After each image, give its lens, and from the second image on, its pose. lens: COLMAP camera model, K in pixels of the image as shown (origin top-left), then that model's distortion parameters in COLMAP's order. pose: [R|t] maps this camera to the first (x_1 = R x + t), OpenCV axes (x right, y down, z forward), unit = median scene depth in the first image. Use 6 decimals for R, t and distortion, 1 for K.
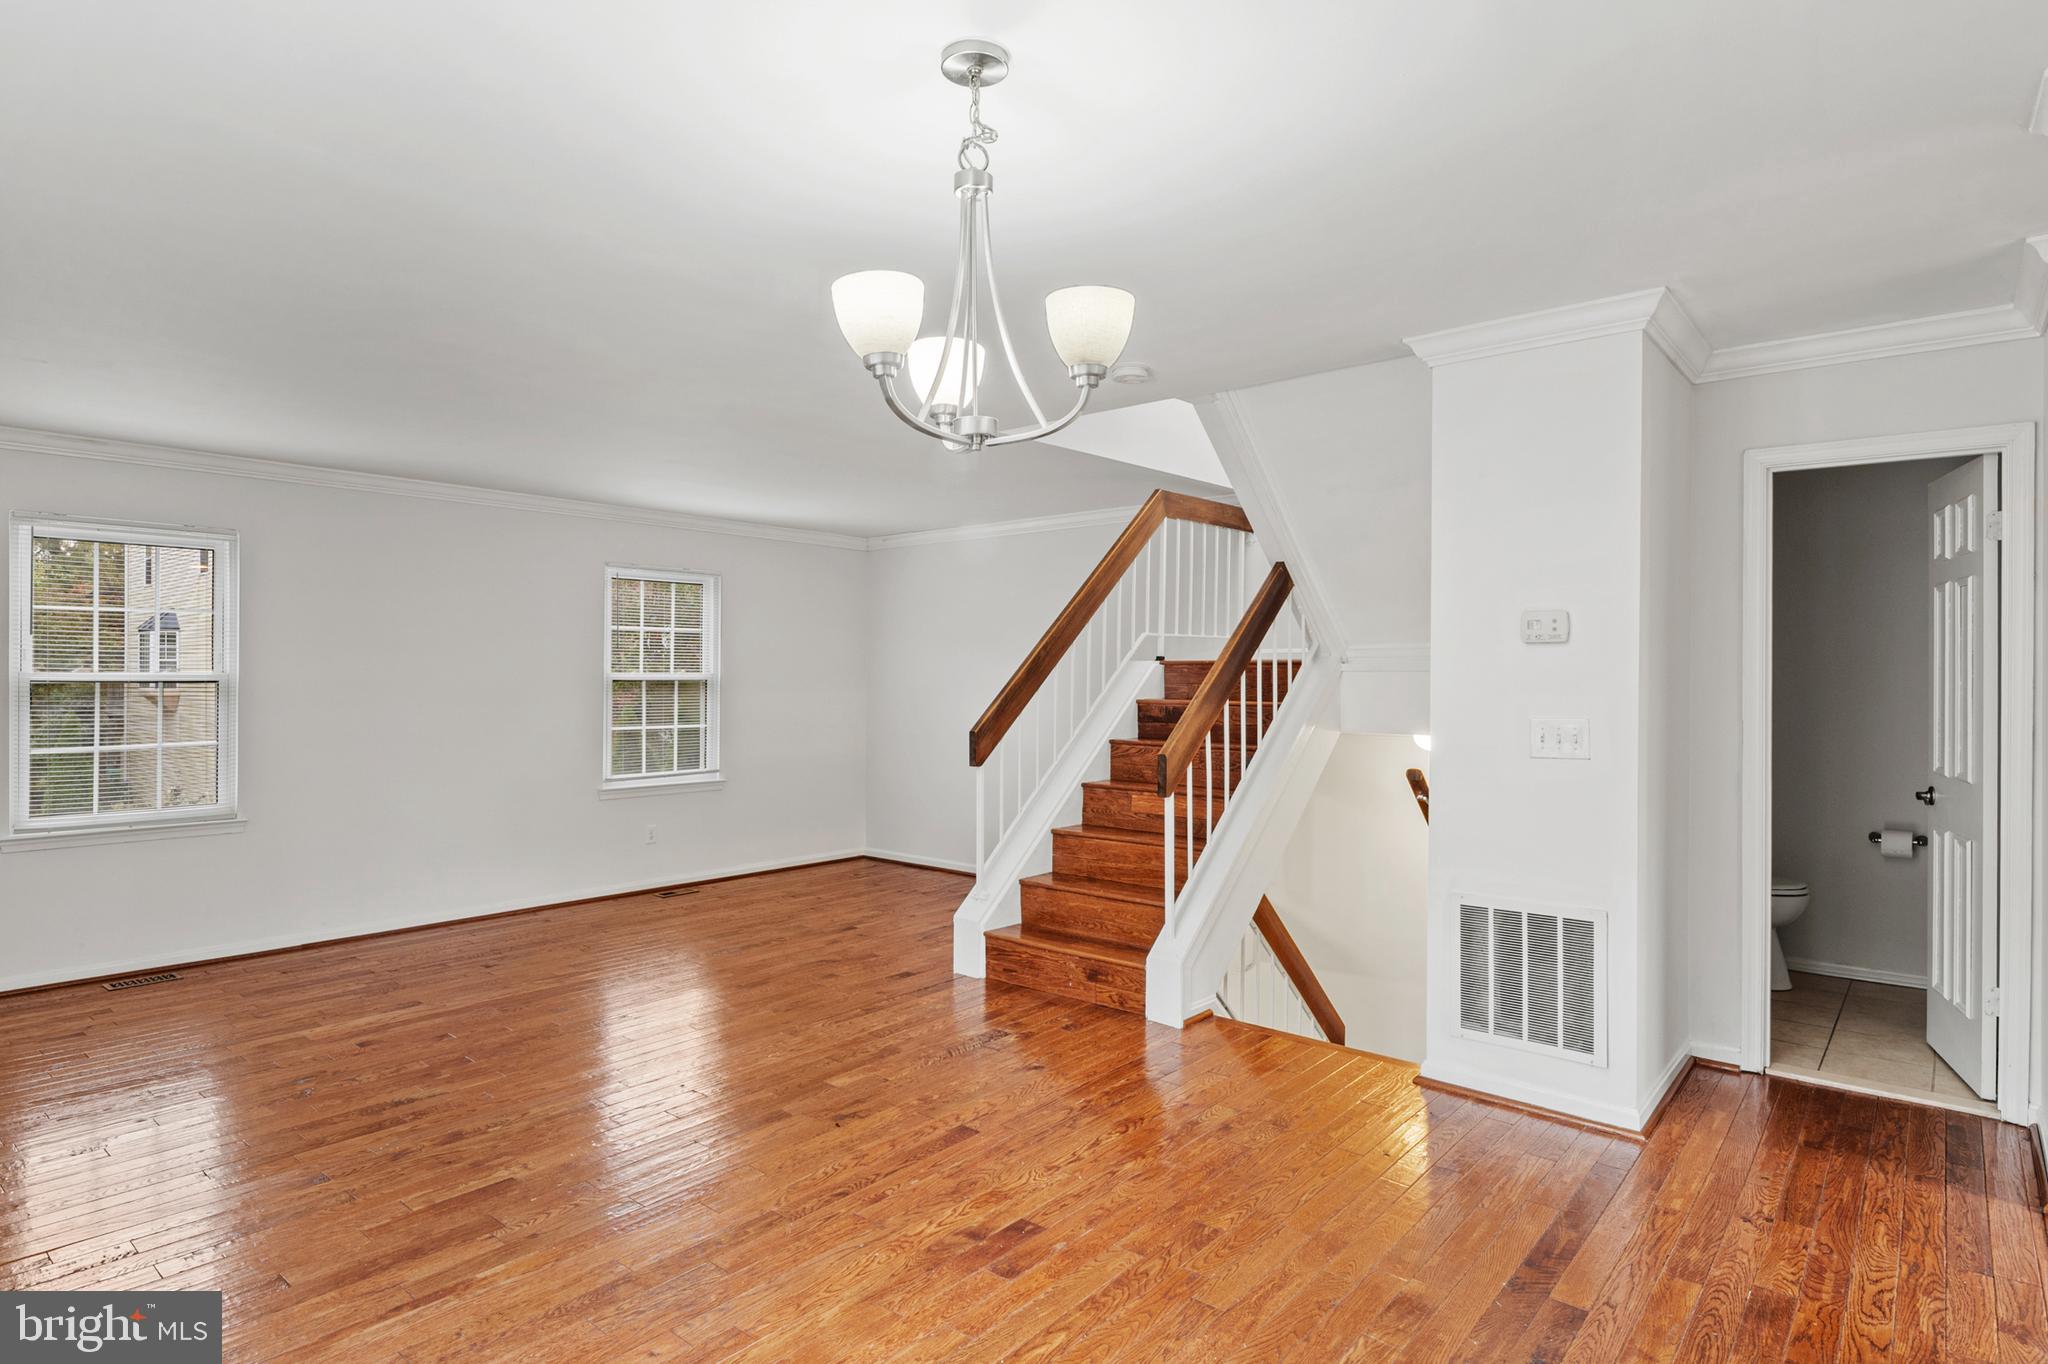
lens RADIAL K [[1117.8, 0, 995.1], [0, 1117.8, 671.2], [0, 0, 1]] dist [-0.000014, -0.006797]
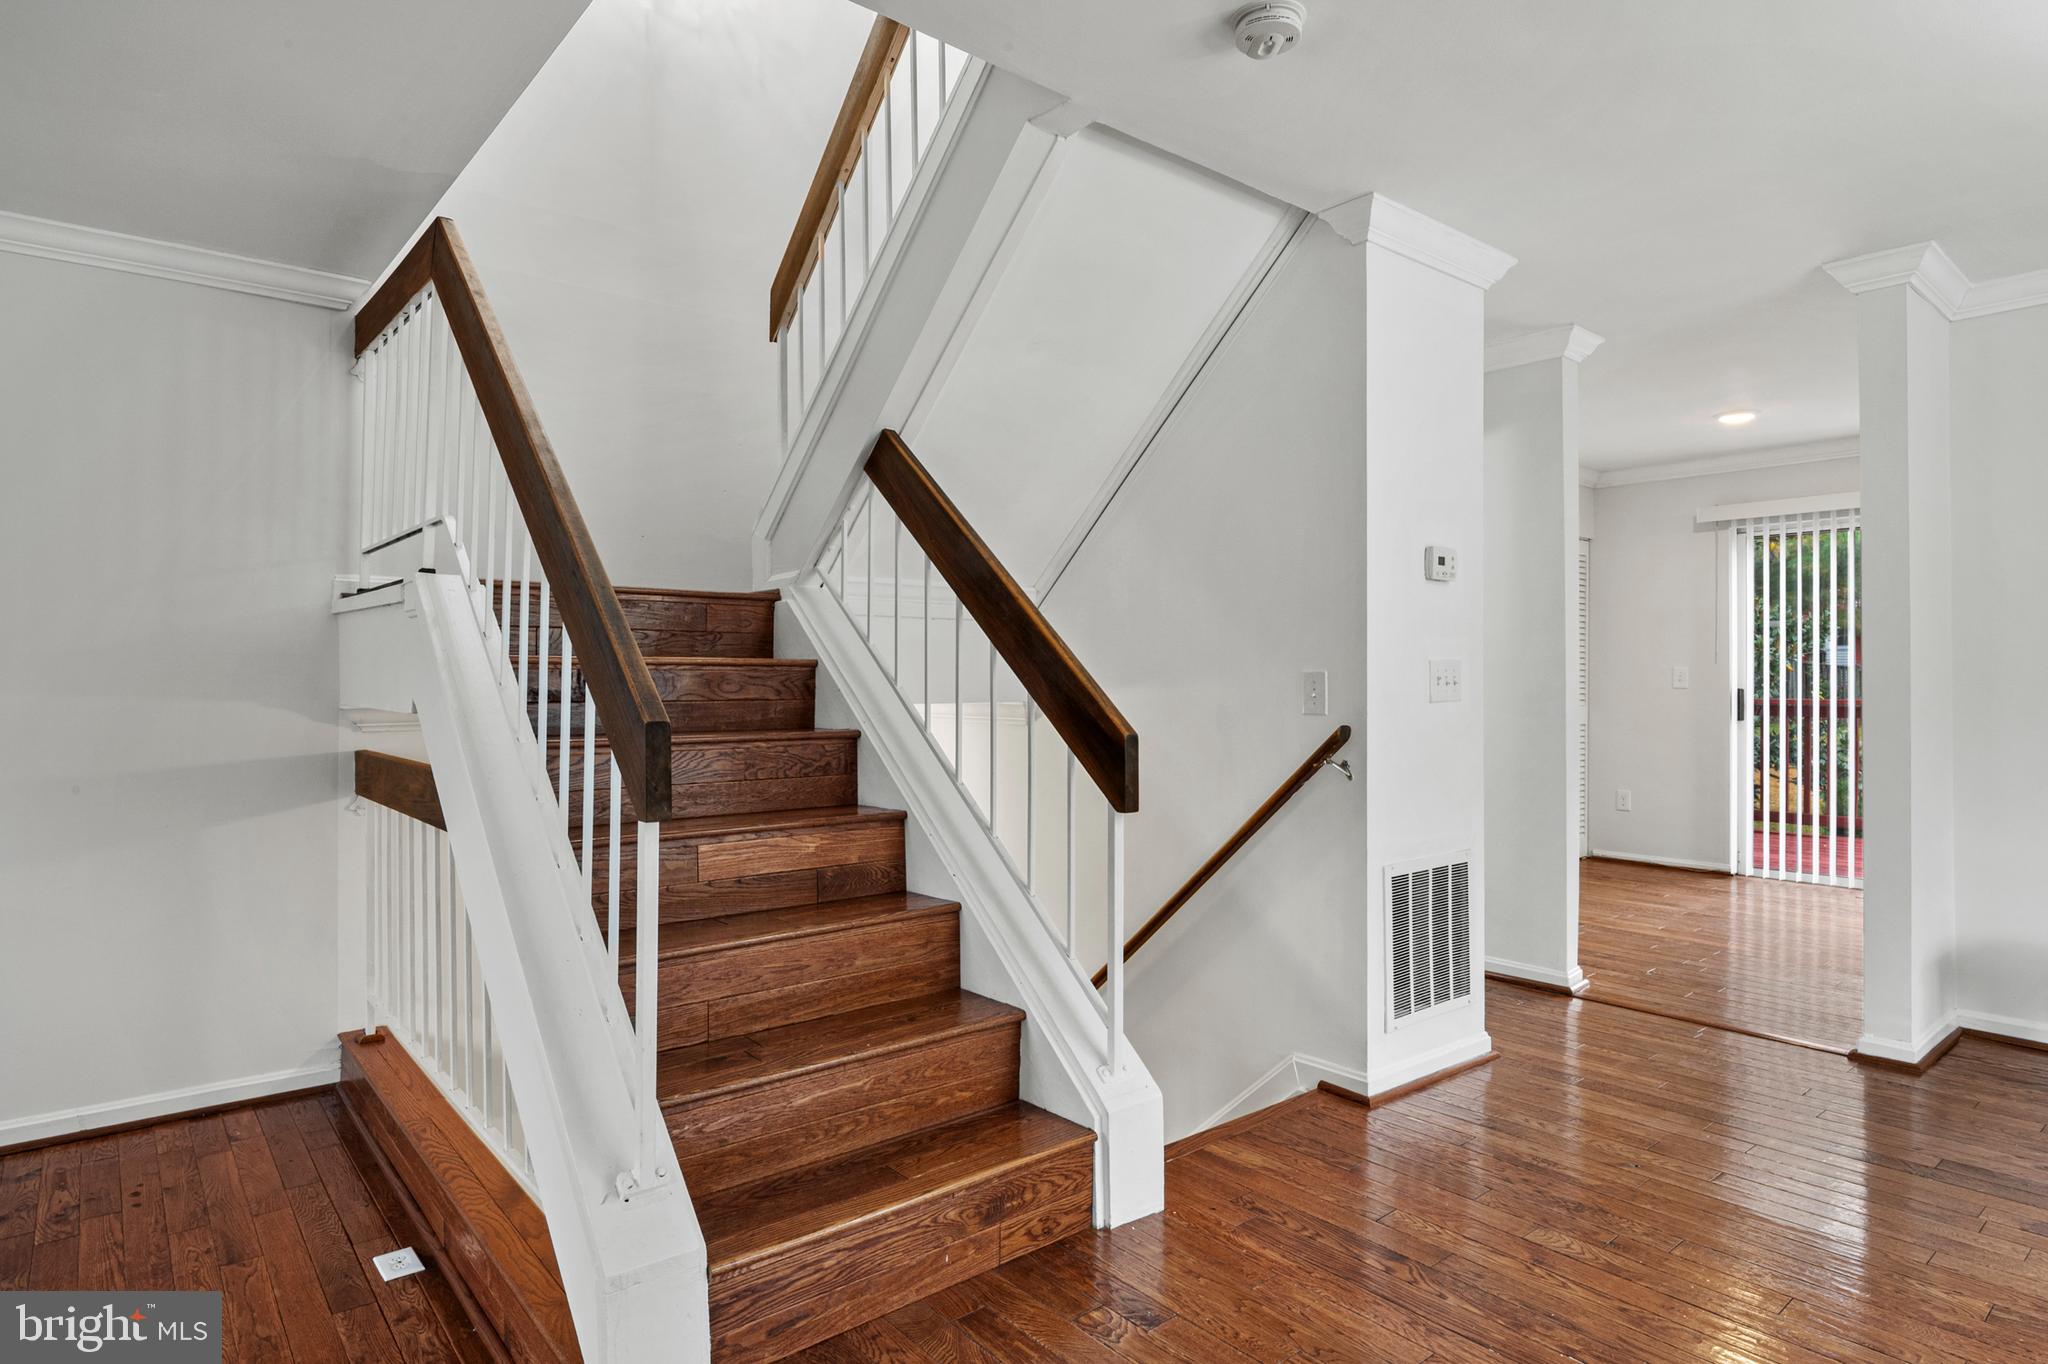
lens RADIAL K [[1117.8, 0, 1028.1], [0, 1117.8, 667.7], [0, 0, 1]] dist [-0.000014, -0.006797]
pose [[0.160051, 0.007349, 0.987081, -0.336599], [0.000147, 0.999972, -0.007469, 0.037061], [-0.987109, 0.001340, 0.160045, 0.791917]]
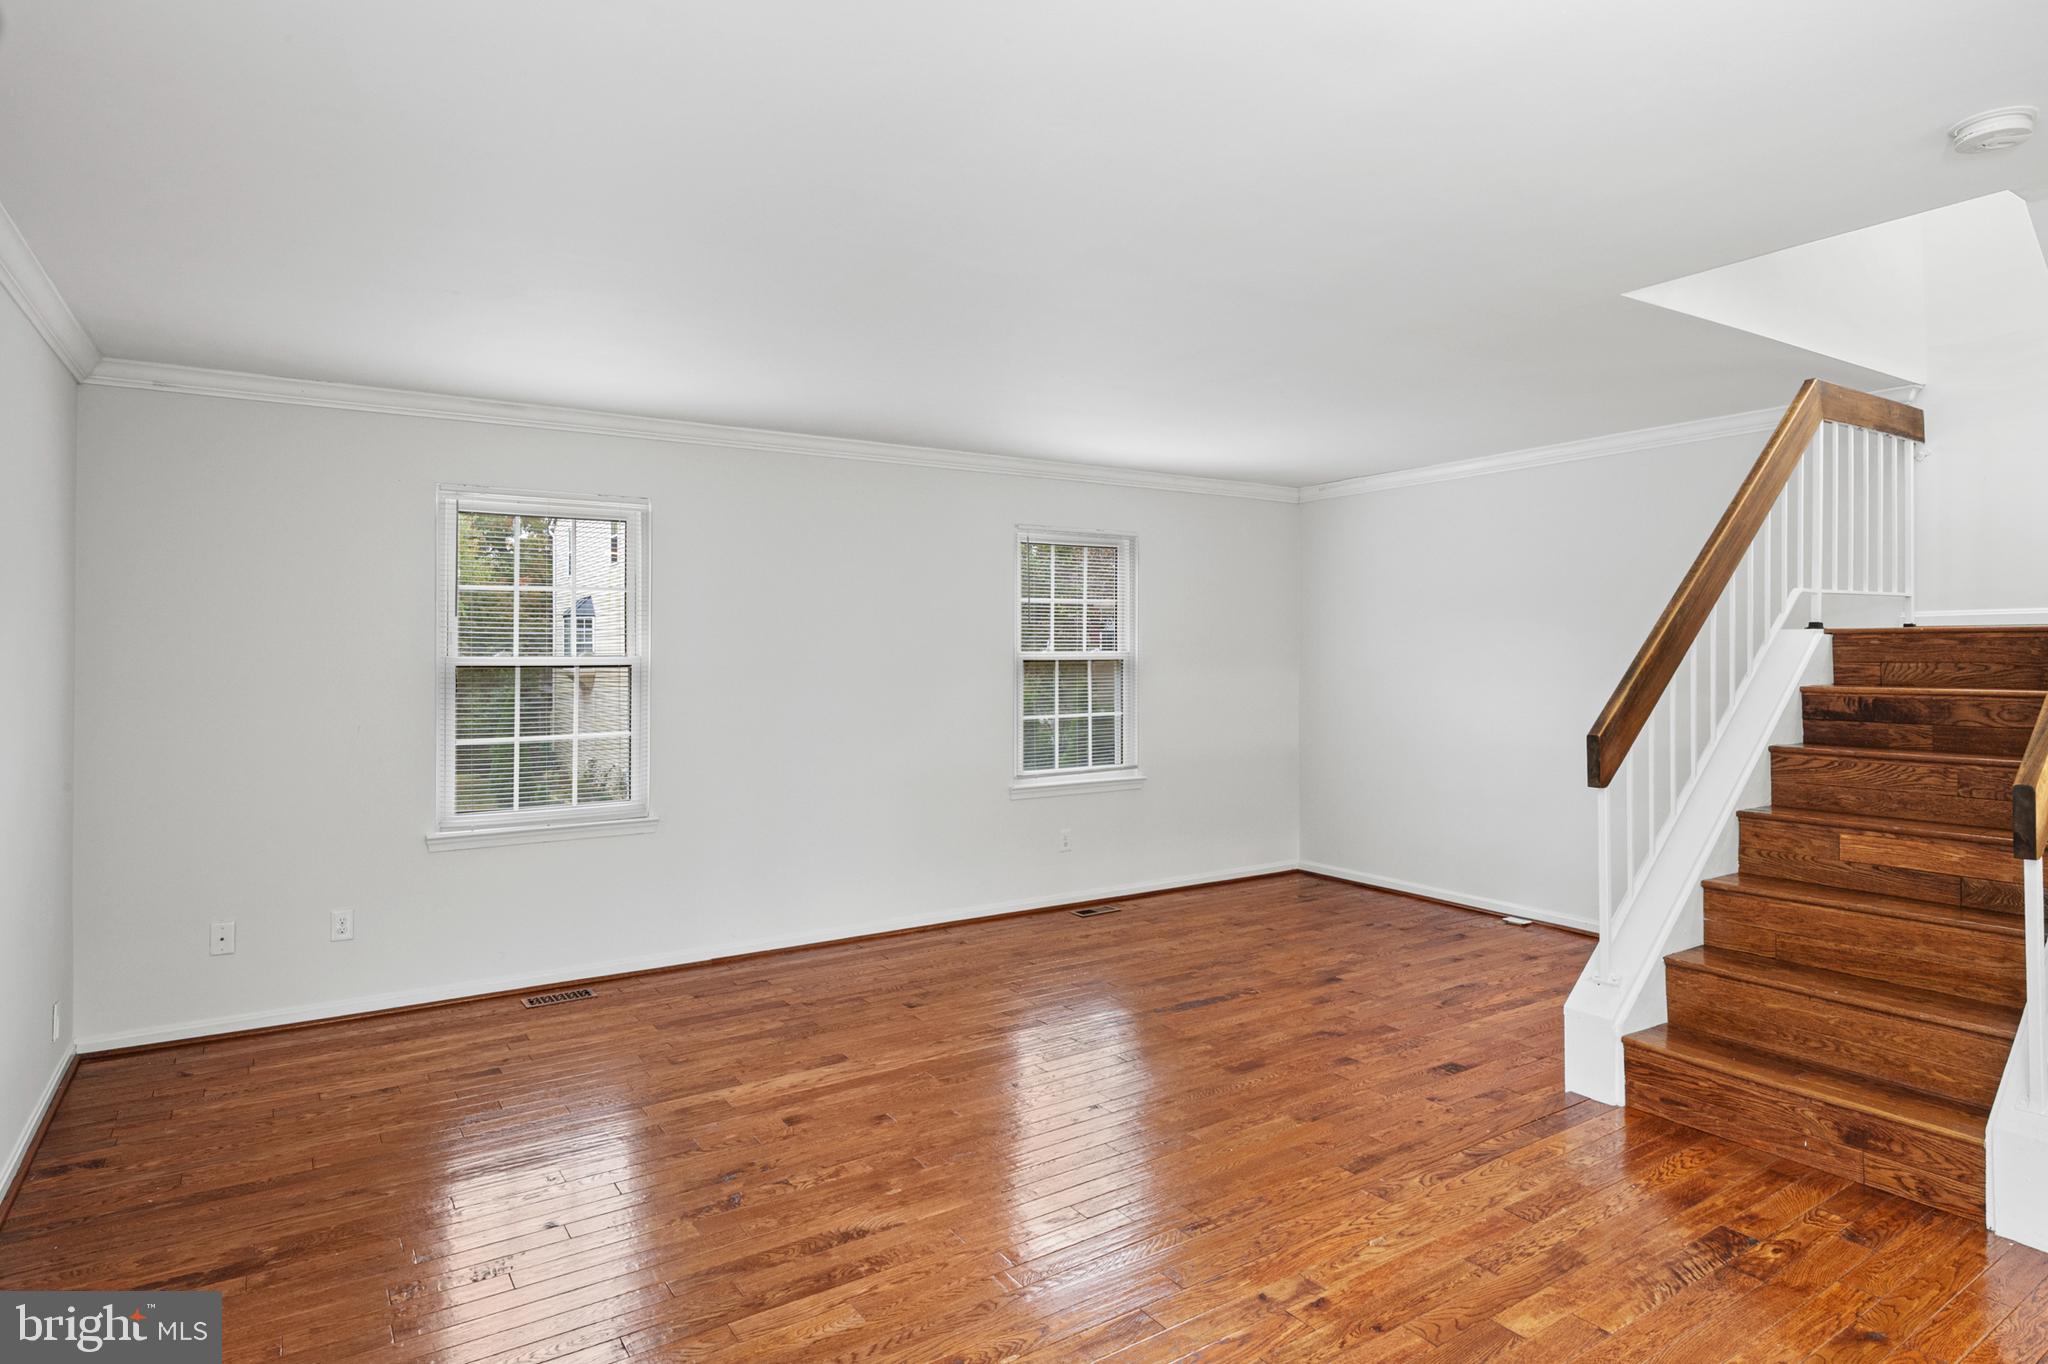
lens RADIAL K [[1117.8, 0, 976.1], [0, 1117.8, 630.8], [0, 0, 1]] dist [-0.000014, -0.006797]
pose [[0.954485, -0.013238, -0.297966, -0.165935], [0.008702, 0.999825, -0.016545, -0.001870], [0.298133, 0.013199, 0.954433, 0.229206]]
